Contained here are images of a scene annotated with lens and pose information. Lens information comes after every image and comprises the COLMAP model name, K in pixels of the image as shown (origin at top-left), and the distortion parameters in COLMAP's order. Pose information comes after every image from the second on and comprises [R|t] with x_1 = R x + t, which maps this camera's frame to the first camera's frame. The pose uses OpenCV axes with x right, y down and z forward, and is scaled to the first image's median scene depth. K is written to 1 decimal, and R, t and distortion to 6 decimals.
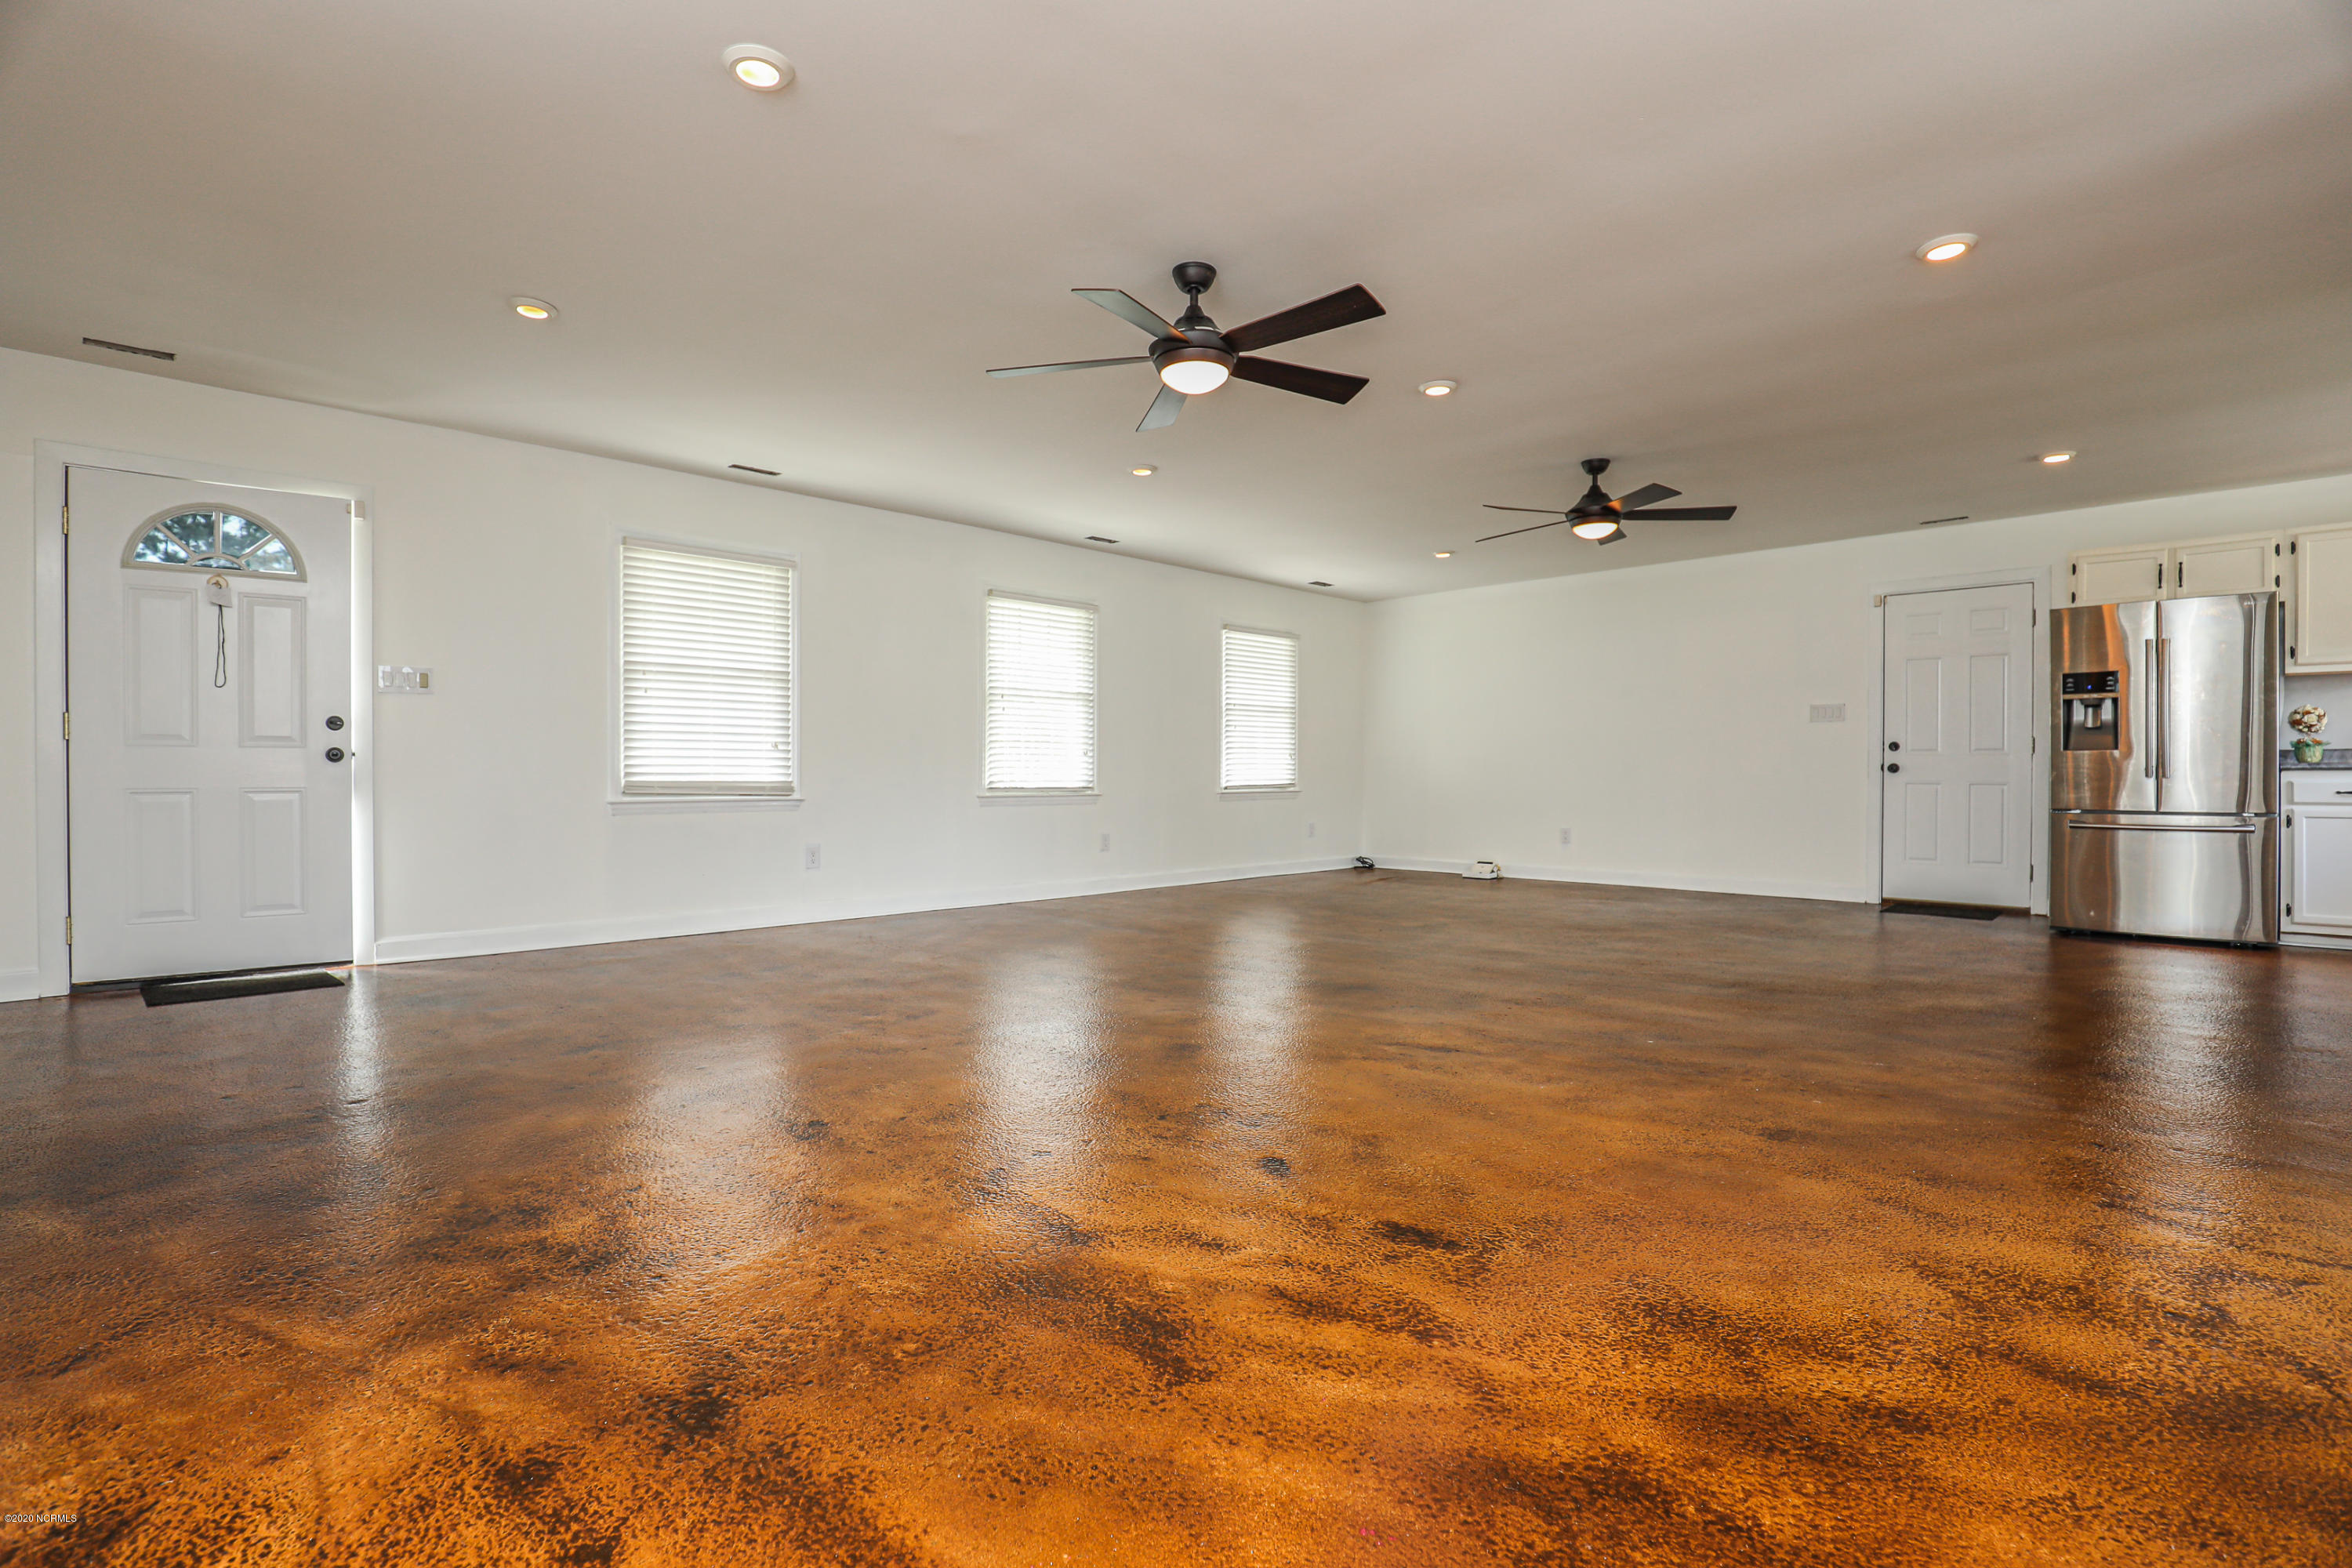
lens RADIAL K [[1078.0, 0, 1160.7], [0, 1078.0, 792.1], [0, 0, 1]] dist [-0.035608, 0.006226]
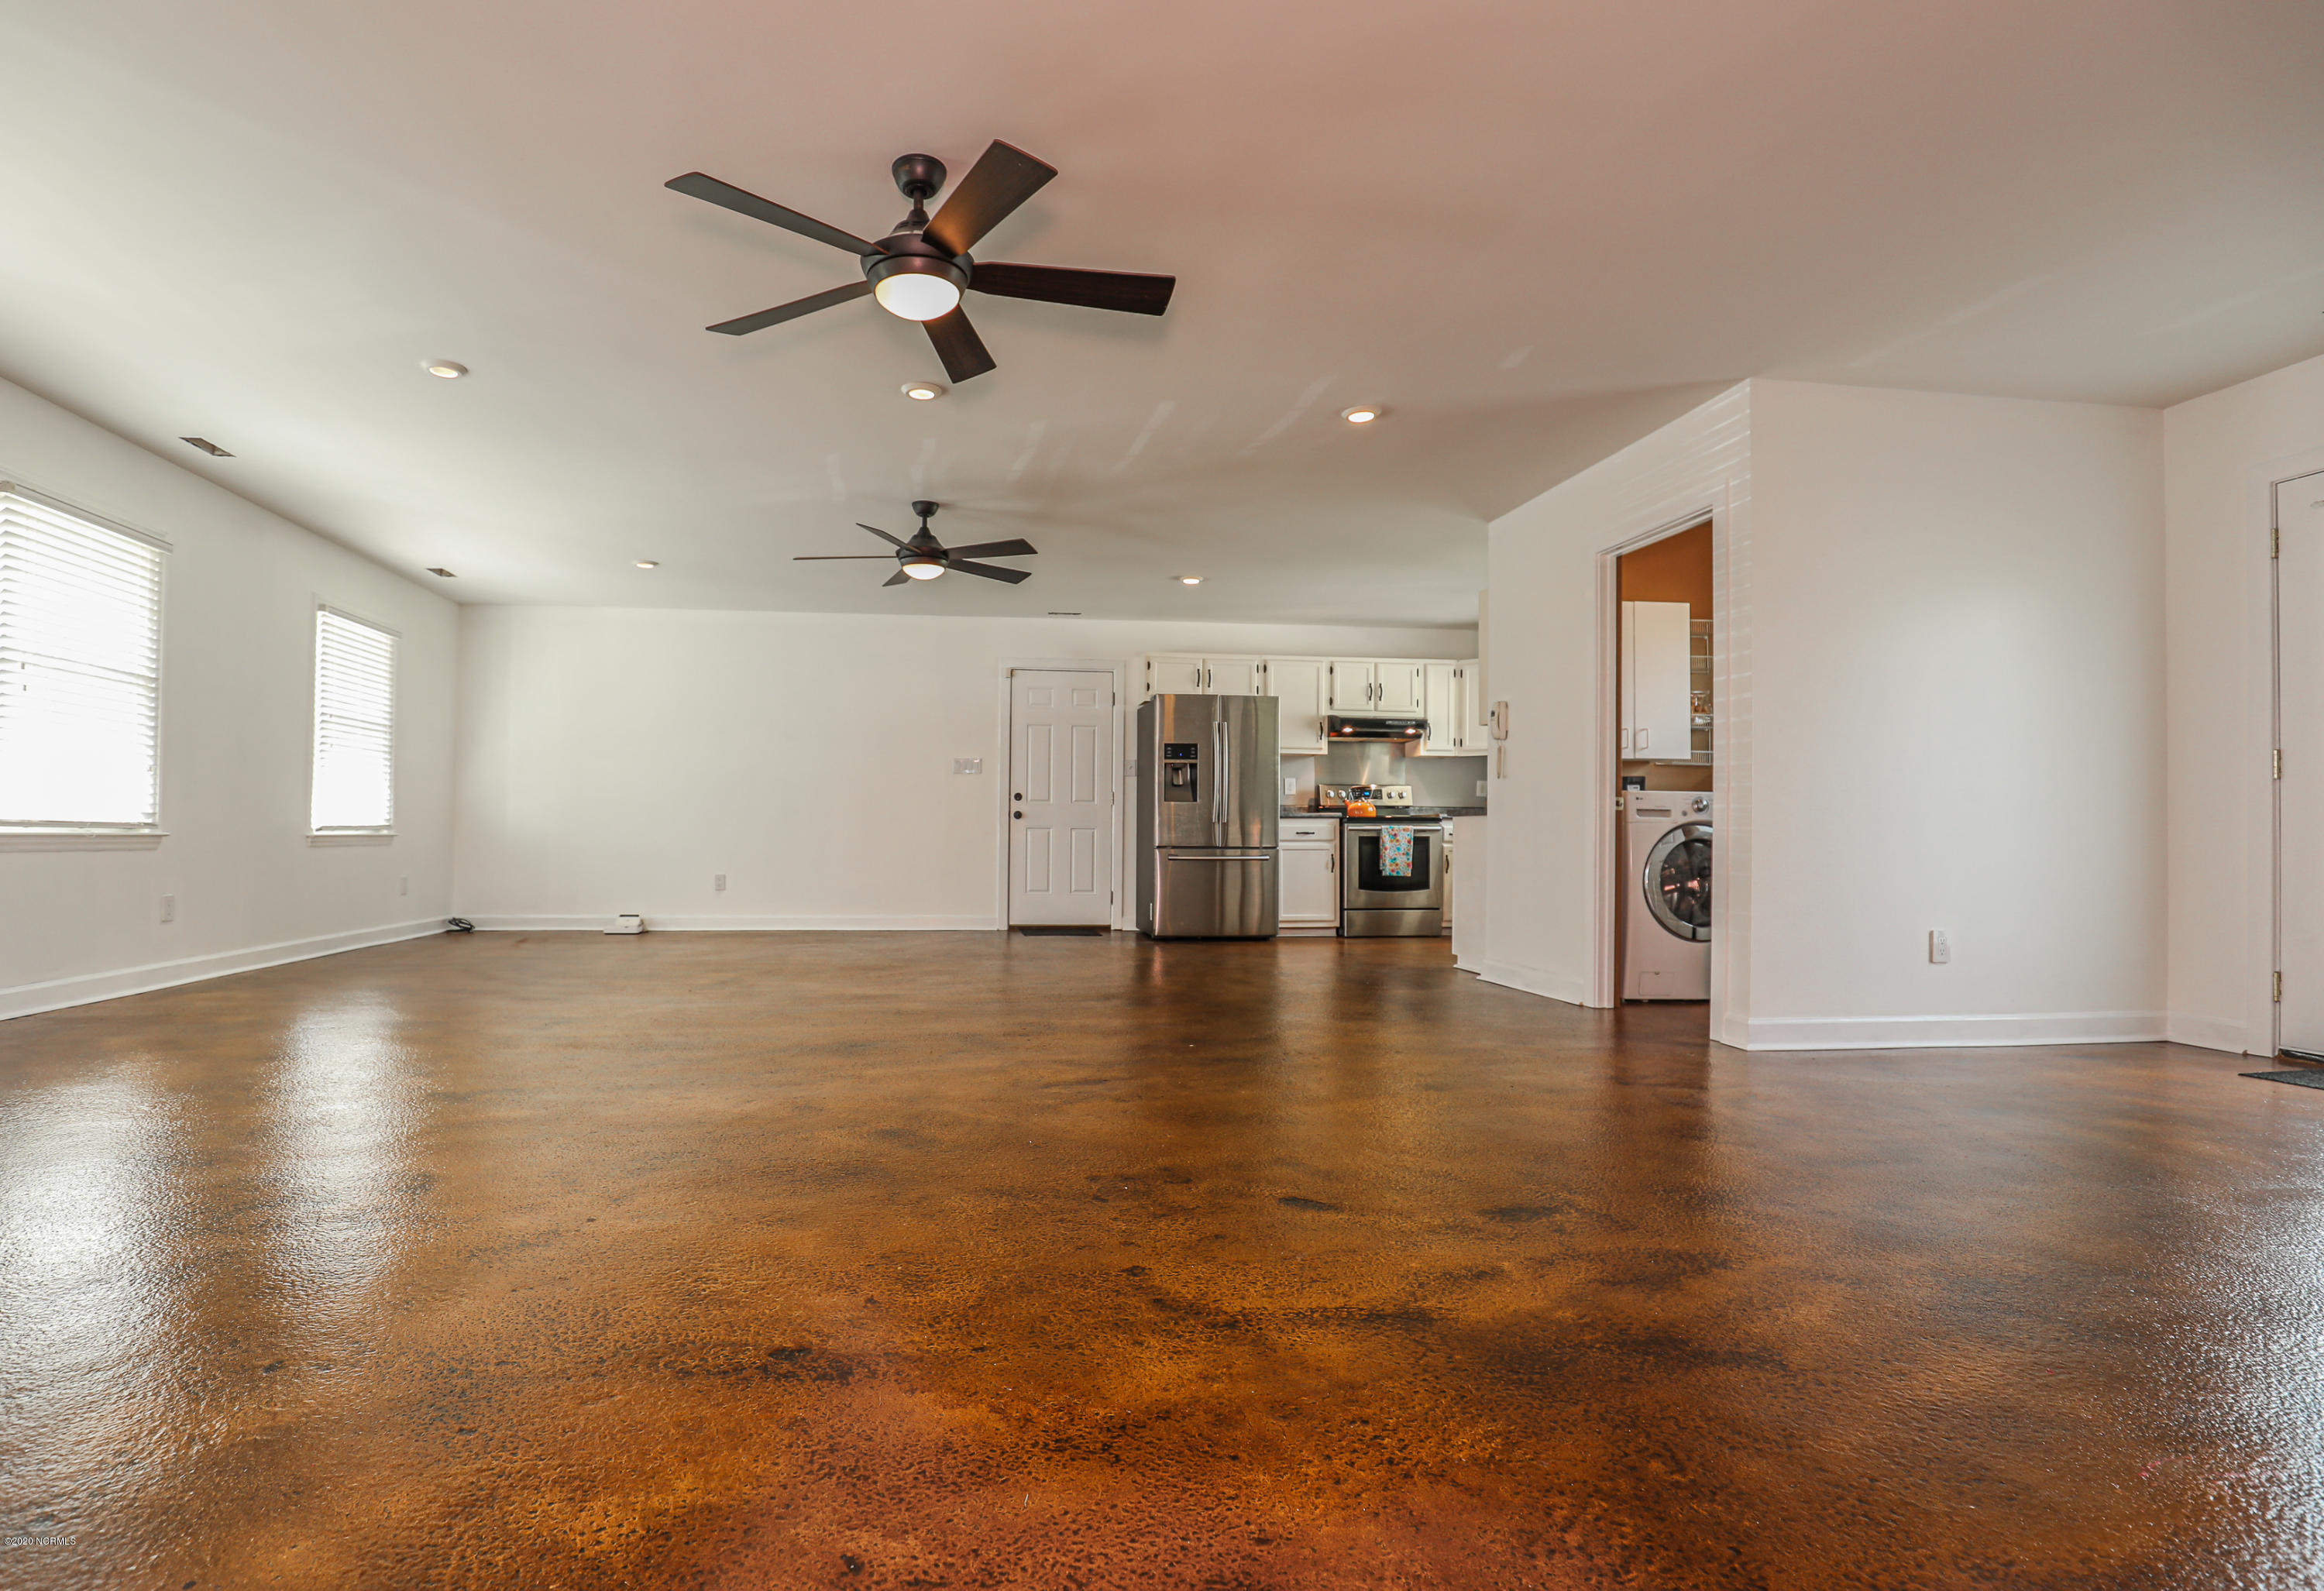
lens RADIAL K [[1119.2, 0, 1057.0], [0, 1119.2, 821.4], [0, 0, 1]] dist [-0.031030, 0.000814]
pose [[0.623306, 0.015007, 0.781834, -0.581415], [0.004840, 0.999723, -0.023047, 0.030611], [-0.781963, 0.018150, 0.623061, 0.420794]]
